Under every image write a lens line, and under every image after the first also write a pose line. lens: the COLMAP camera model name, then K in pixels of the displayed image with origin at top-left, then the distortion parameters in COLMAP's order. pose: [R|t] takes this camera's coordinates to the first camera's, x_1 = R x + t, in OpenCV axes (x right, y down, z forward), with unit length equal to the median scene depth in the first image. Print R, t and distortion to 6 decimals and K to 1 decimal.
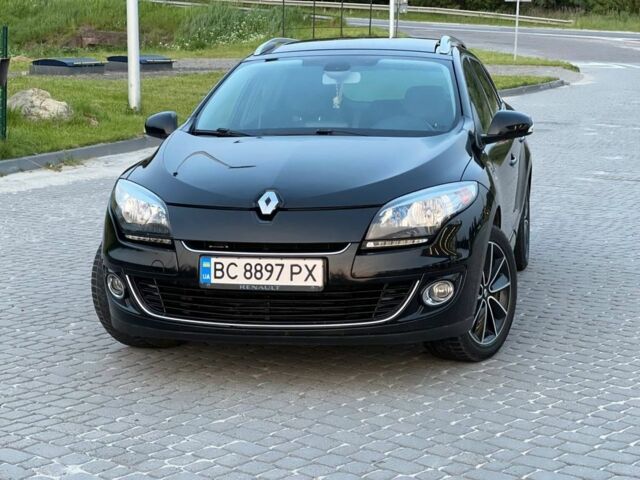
lens RADIAL K [[1378.6, 0, 320.0], [0, 1378.6, 240.0], [0, 0, 1]] dist [-0.190807, 4.356243]
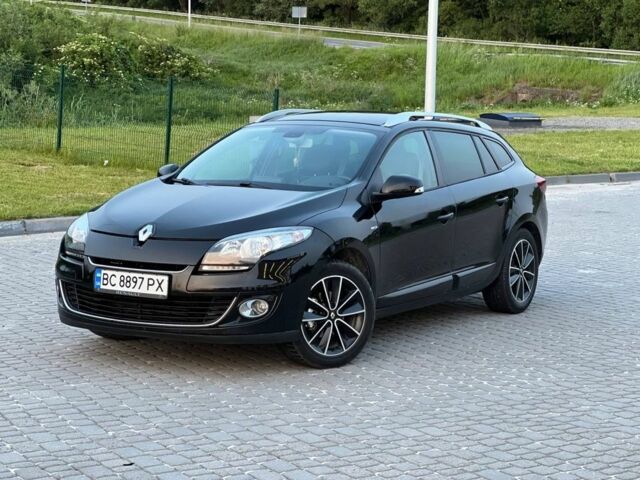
lens RADIAL K [[1378.6, 0, 320.0], [0, 1378.6, 240.0], [0, 0, 1]] dist [-0.190807, 4.356243]
pose [[0.942227, 0.059794, -0.329596, 0.577274], [-0.072447, 0.997027, -0.026230, 0.003318], [0.327048, 0.048593, 0.943758, -0.231490]]
